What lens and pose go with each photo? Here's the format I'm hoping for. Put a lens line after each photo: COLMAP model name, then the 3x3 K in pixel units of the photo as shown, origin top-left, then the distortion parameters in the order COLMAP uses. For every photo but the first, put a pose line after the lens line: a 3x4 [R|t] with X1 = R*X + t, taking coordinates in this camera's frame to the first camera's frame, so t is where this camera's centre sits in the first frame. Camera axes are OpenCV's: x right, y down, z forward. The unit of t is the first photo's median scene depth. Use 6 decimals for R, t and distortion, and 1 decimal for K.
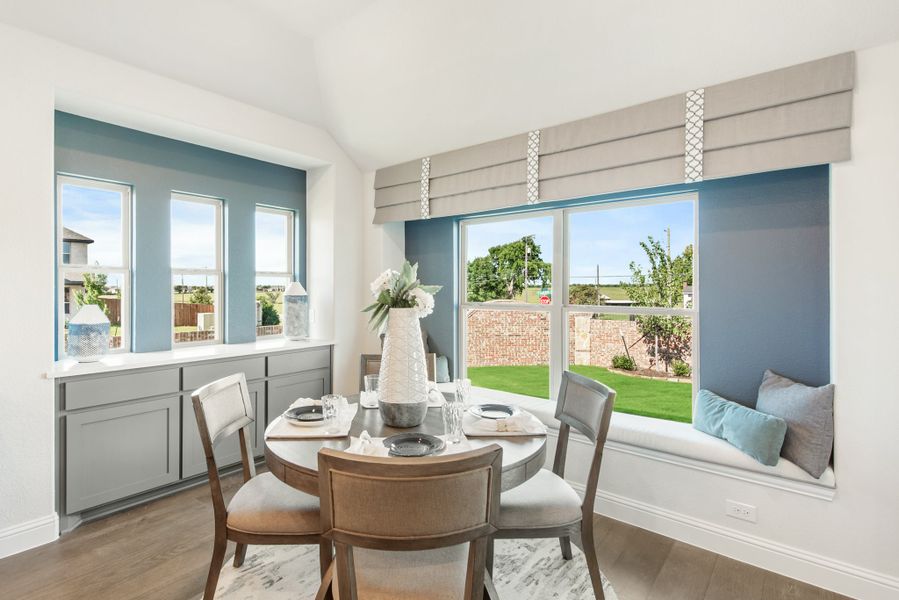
lens RADIAL K [[415.5, 0, 449.5], [0, 415.5, 300.0], [0, 0, 1]] dist [0.001387, 0.000173]
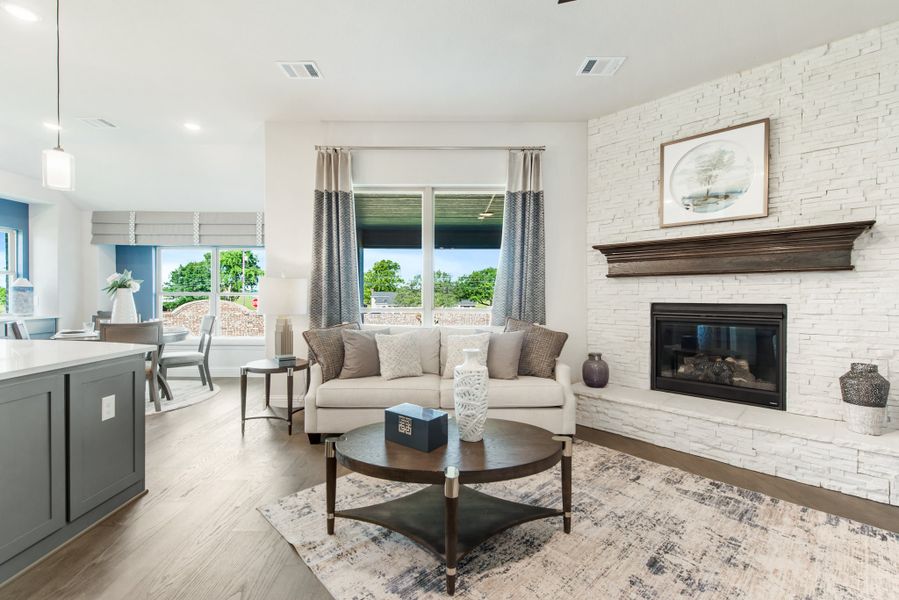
lens RADIAL K [[383.9, 0, 449.5], [0, 383.9, 300.0], [0, 0, 1]] dist [-0.000808, -0.000236]
pose [[0.796204, -0.004837, 0.605008, 0.026028], [0.013834, 0.999852, -0.010212, 0.070134], [-0.604870, 0.016501, 0.796154, -1.025589]]
